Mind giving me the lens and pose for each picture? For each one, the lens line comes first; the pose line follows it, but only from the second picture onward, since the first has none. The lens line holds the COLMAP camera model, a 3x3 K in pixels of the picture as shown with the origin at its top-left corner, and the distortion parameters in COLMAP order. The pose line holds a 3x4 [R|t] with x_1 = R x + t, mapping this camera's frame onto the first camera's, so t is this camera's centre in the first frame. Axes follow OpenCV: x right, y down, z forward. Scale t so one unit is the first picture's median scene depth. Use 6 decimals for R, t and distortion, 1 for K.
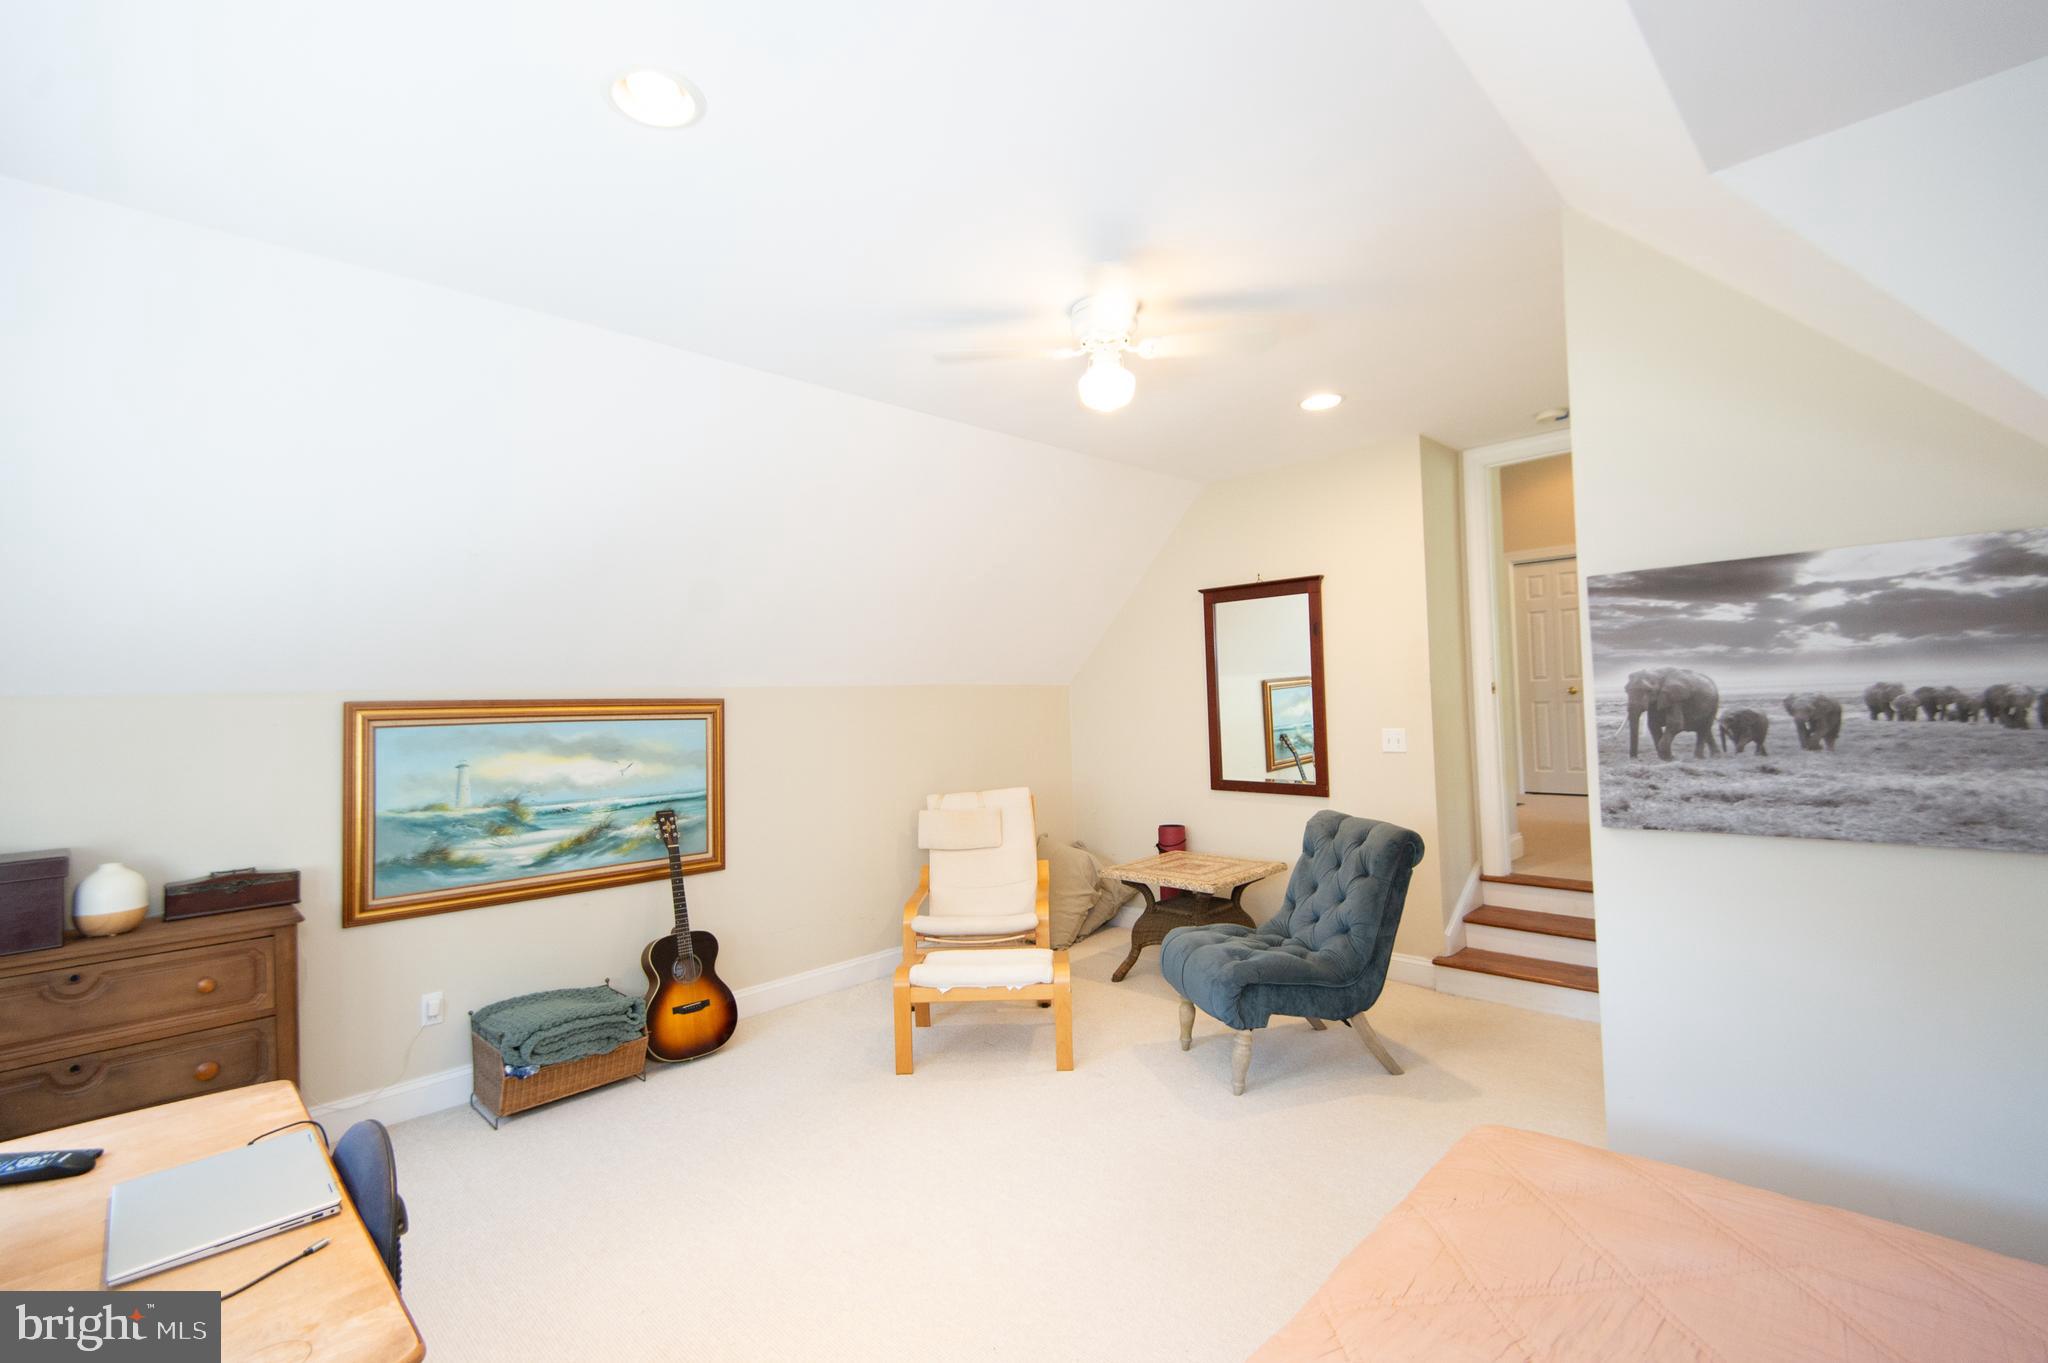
lens RADIAL K [[892.2, 0, 1031.7], [0, 892.2, 694.8], [0, 0, 1]] dist [0.002825, -0.000653]
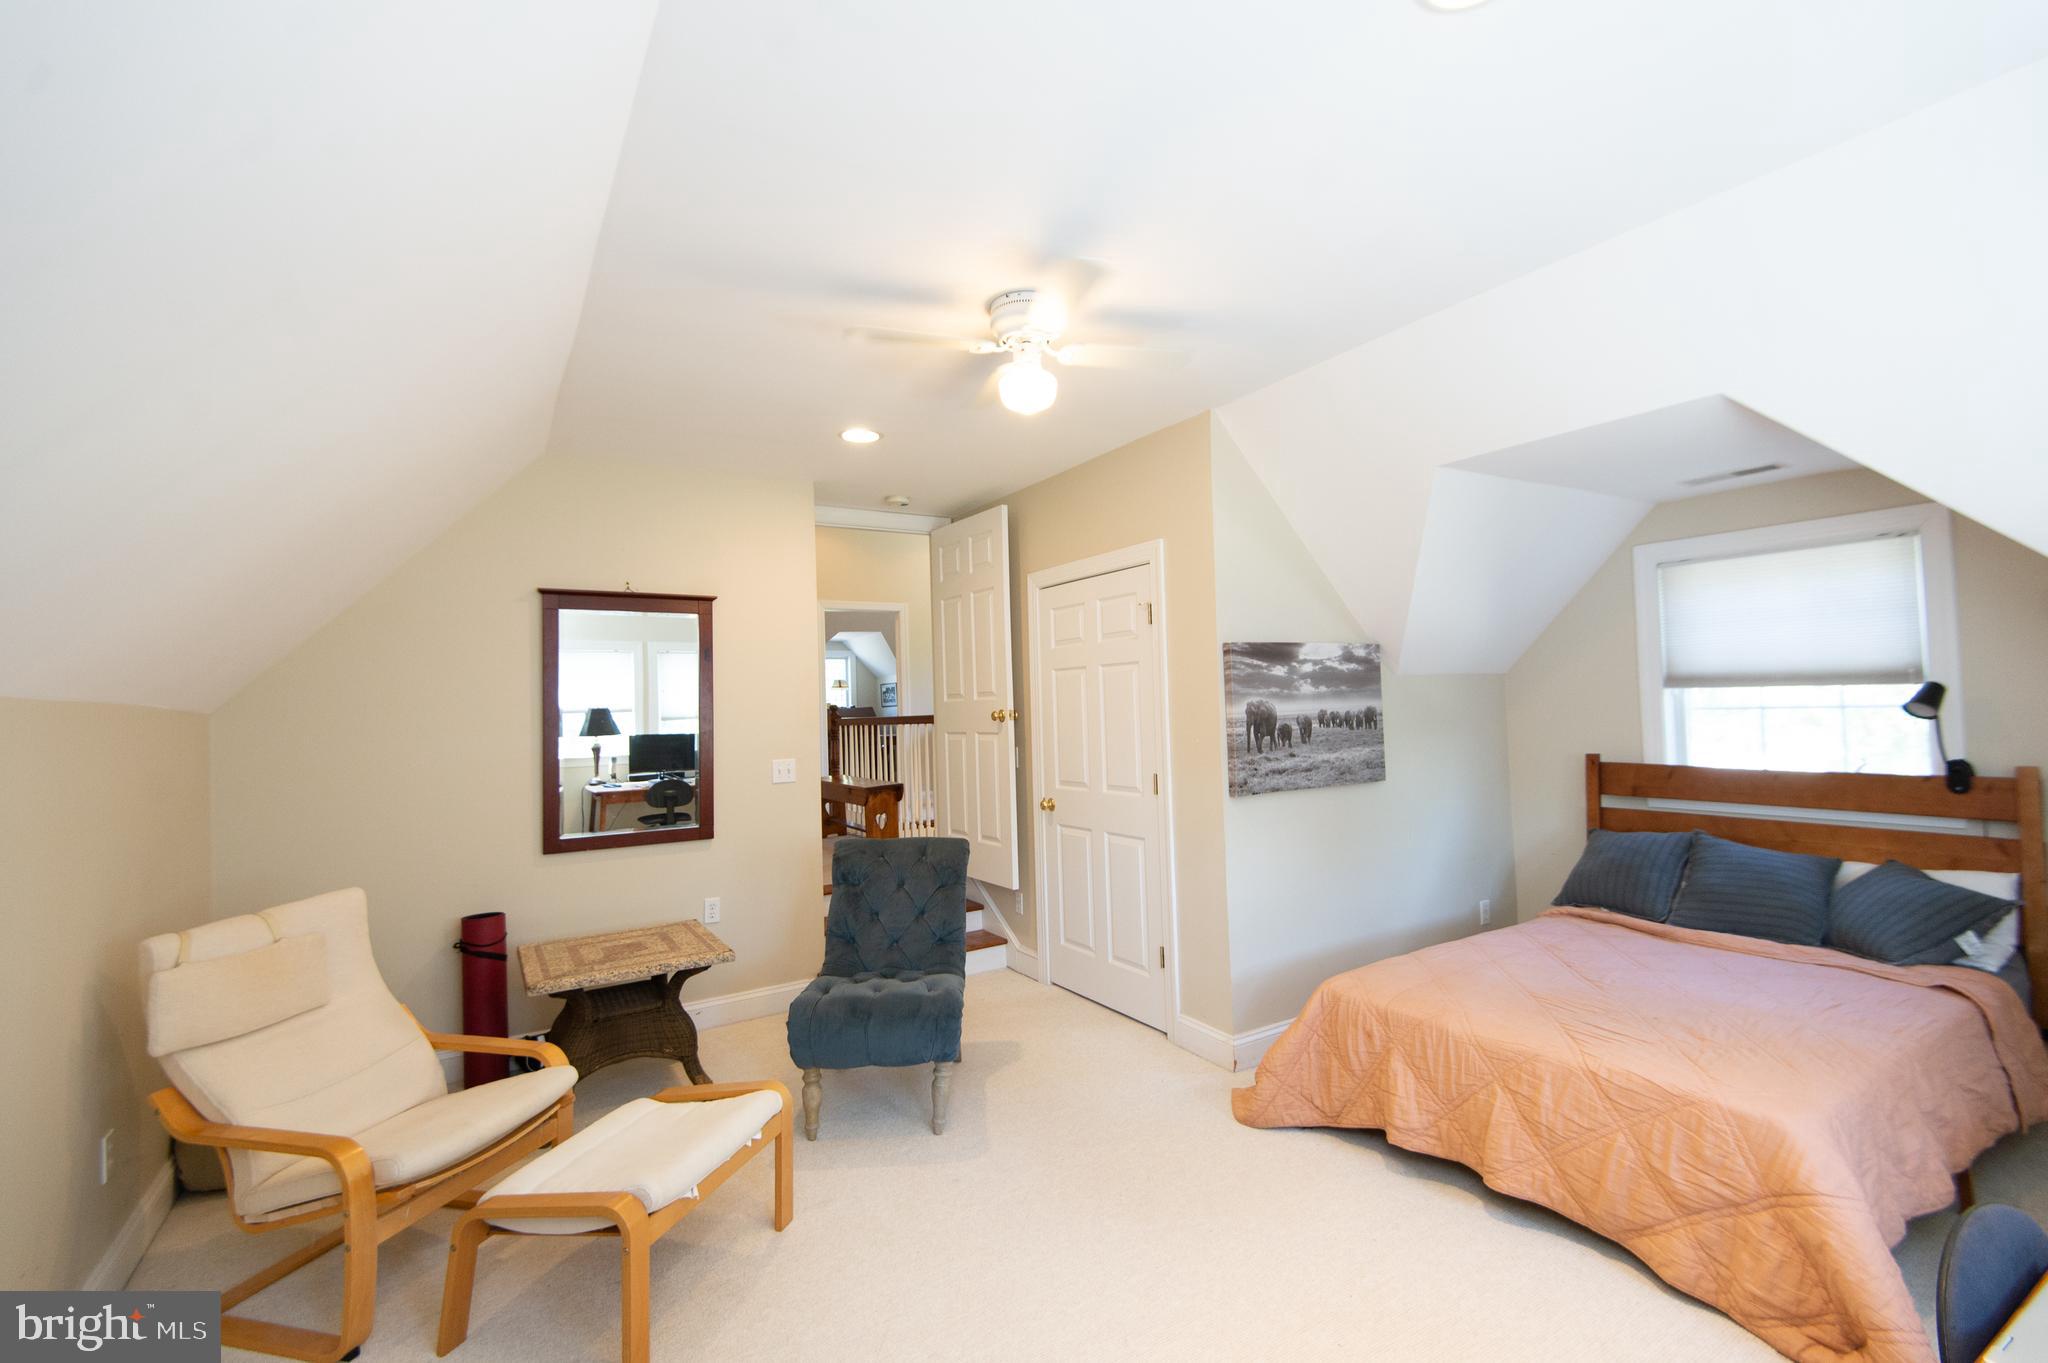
lens RADIAL K [[951.5, 0, 1032.4], [0, 951.5, 665.6], [0, 0, 1]] dist [0.020088, -0.000033]
pose [[0.231999, 0.067772, 0.970352, -1.239086], [0.015387, 0.997189, -0.073325, 0.033634], [-0.972594, 0.031942, 0.230304, 1.032139]]
